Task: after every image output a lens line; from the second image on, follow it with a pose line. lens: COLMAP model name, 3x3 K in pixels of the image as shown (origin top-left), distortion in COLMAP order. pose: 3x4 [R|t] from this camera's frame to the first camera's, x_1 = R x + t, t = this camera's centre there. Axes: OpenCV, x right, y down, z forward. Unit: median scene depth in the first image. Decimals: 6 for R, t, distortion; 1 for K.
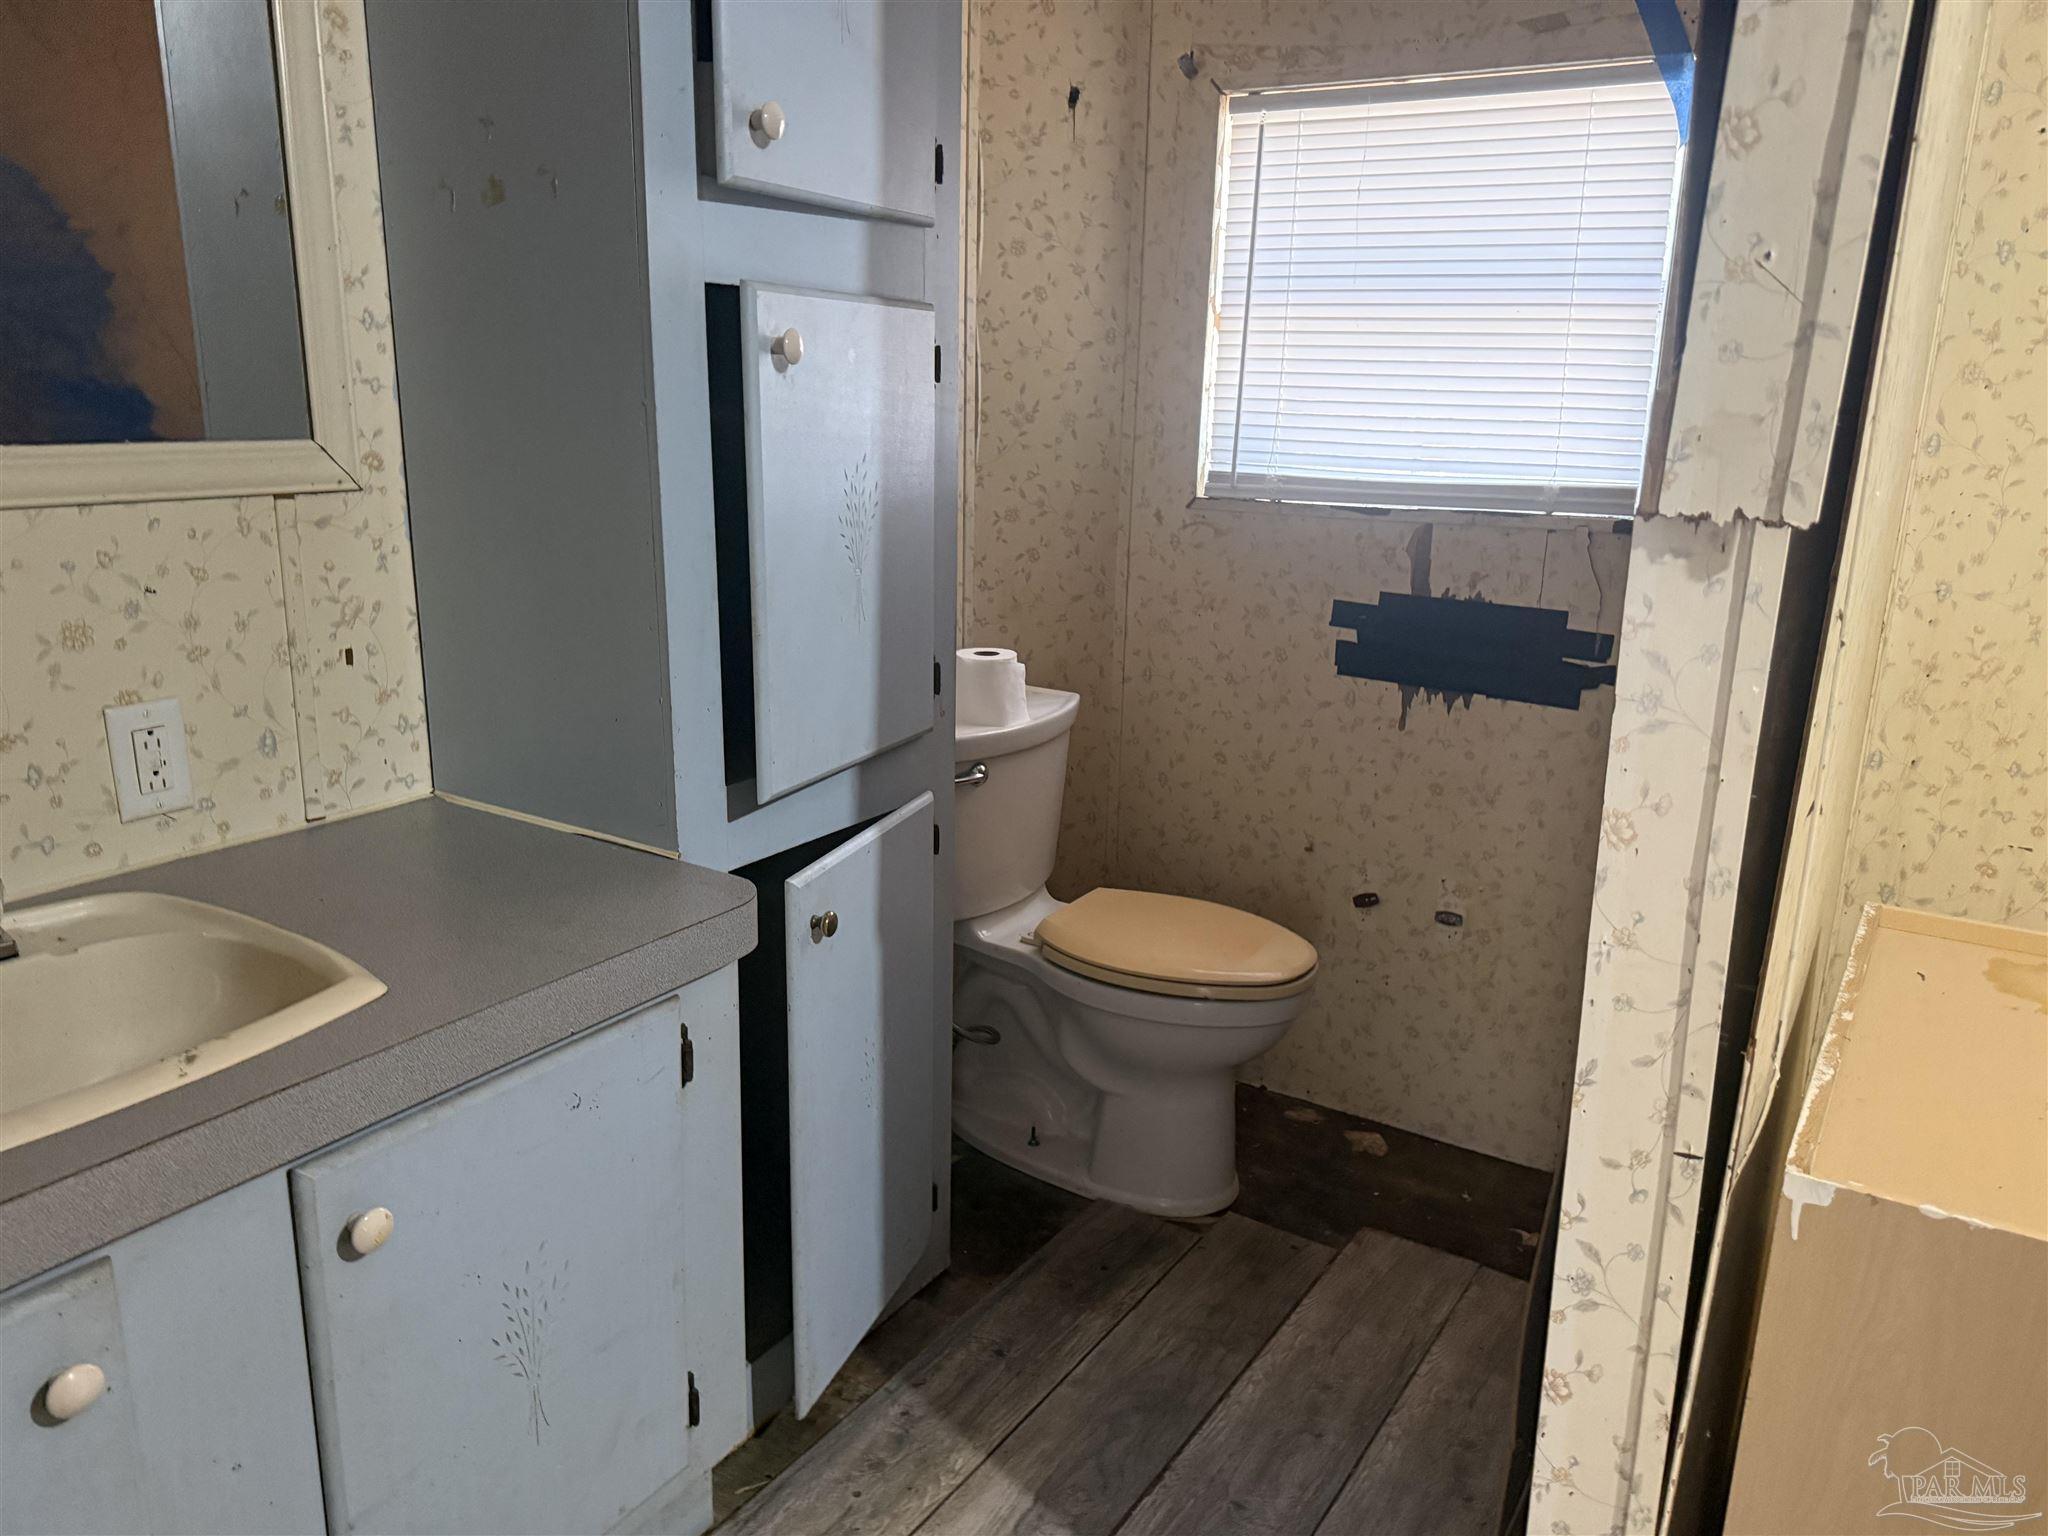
lens RADIAL K [[1455.8, 0, 1021.9], [0, 1455.8, 772.2], [0, 0, 1]] dist [0.004392, -0.000062]
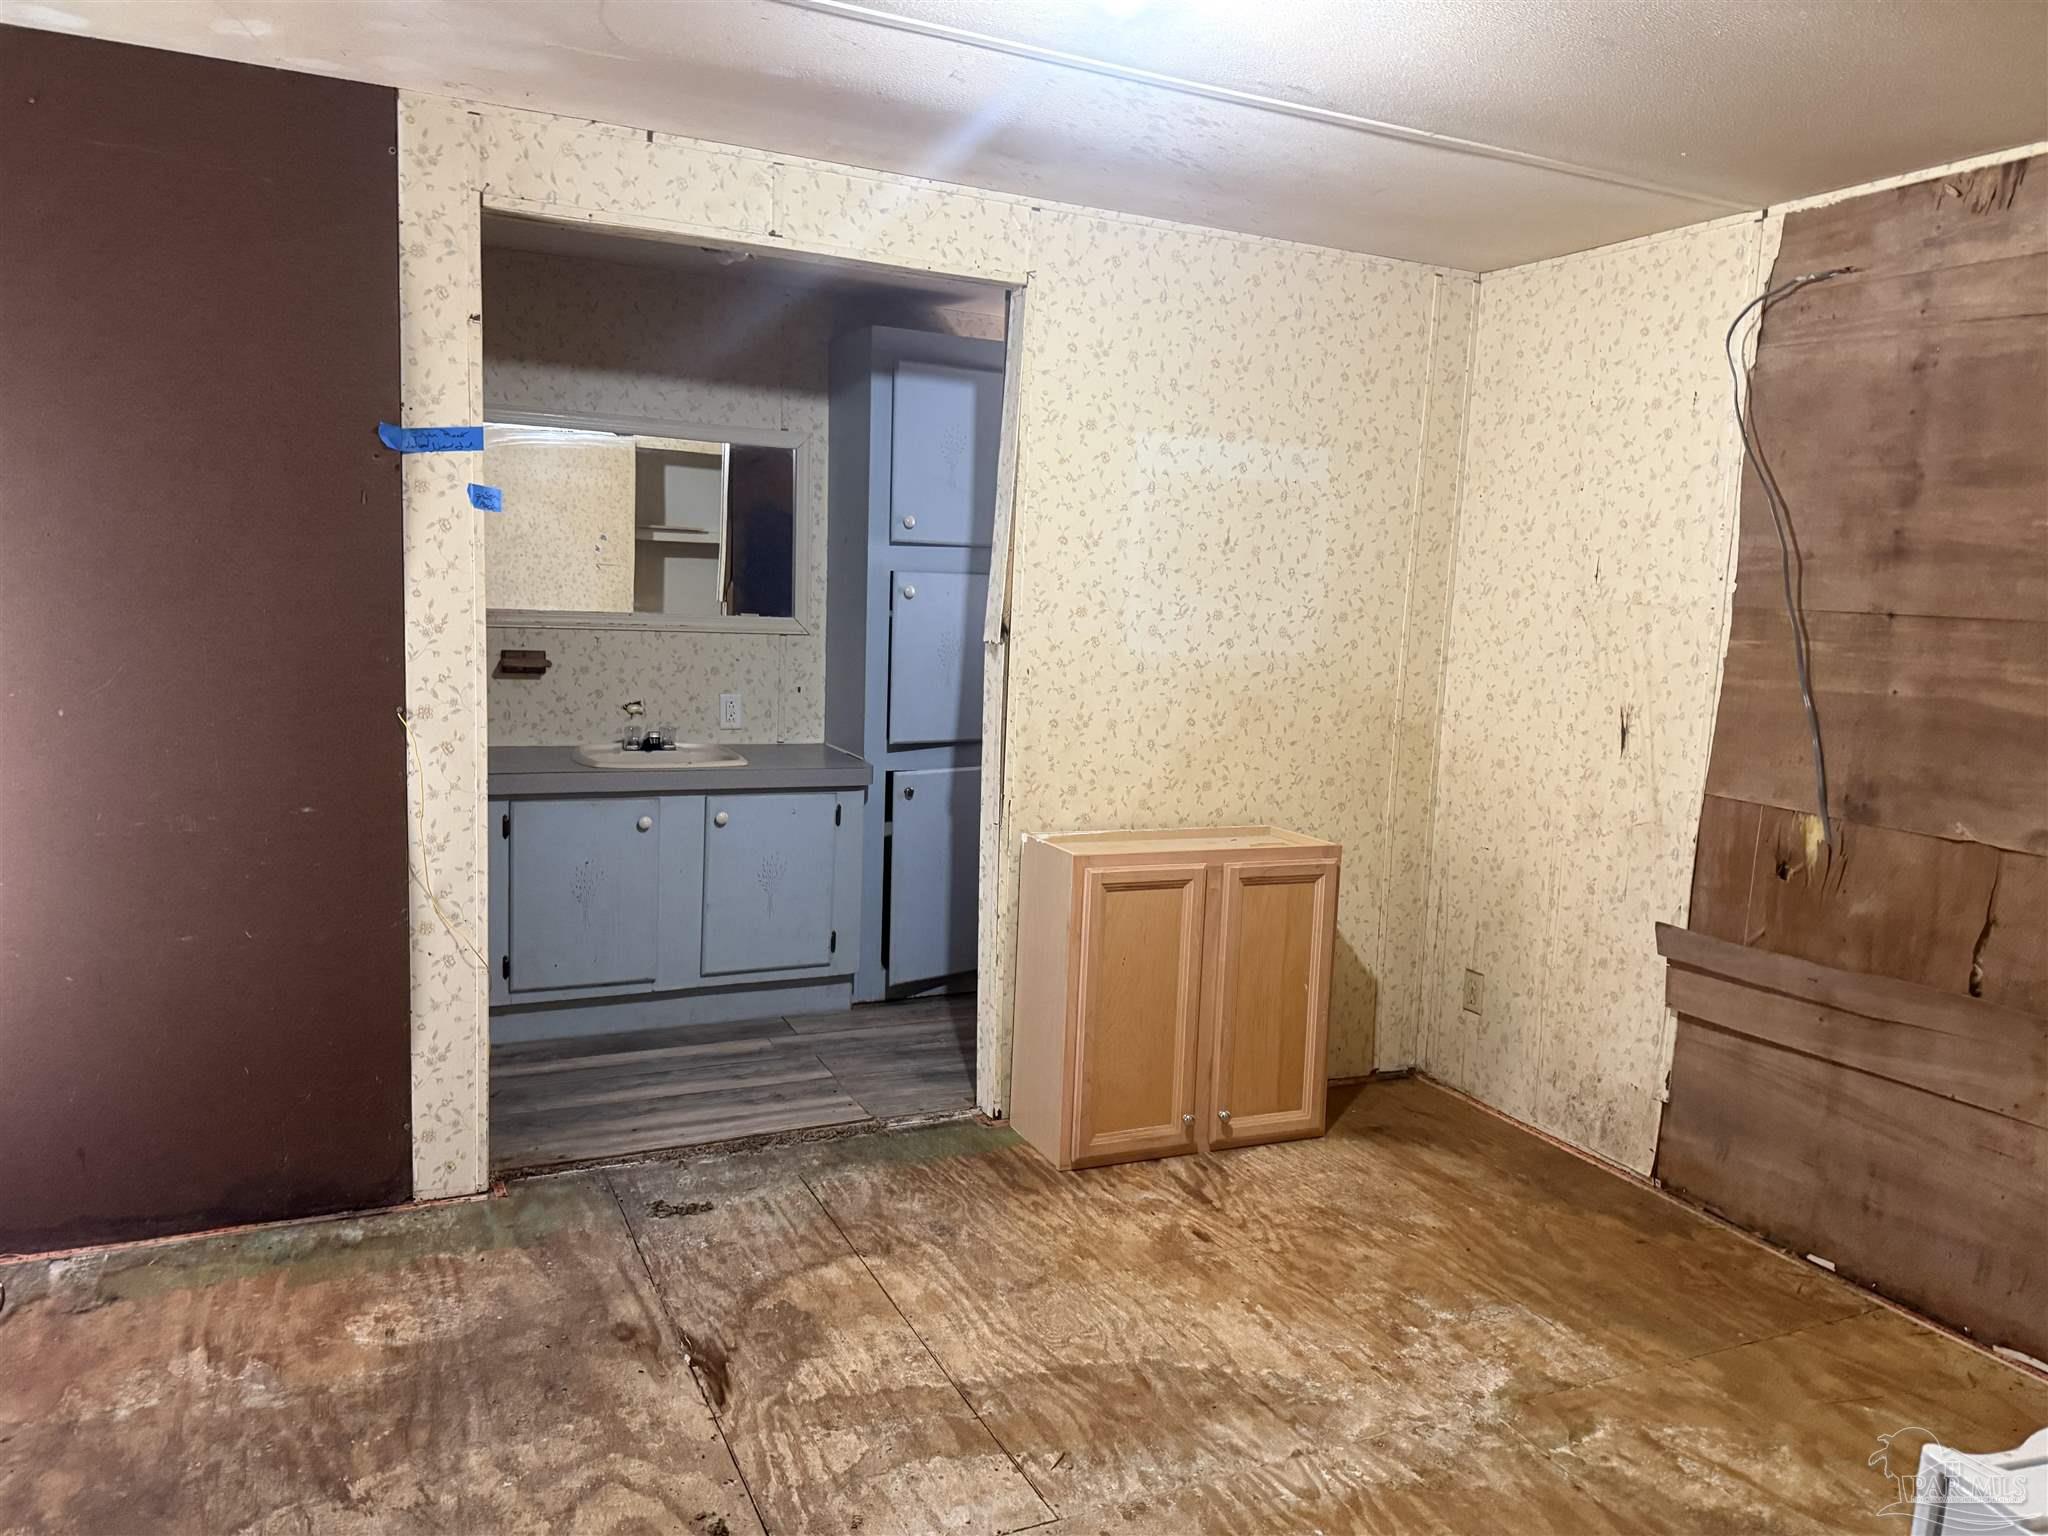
lens RADIAL K [[1455.8, 0, 1025.1], [0, 1455.8, 768.6], [0, 0, 1]] dist [0.004392, -0.000062]
pose [[0.832979, 0.080281, -0.547450, 1.591806], [-0.157358, 0.982934, -0.095288, 0.295252], [0.530457, 0.165518, 0.831396, -1.220966]]
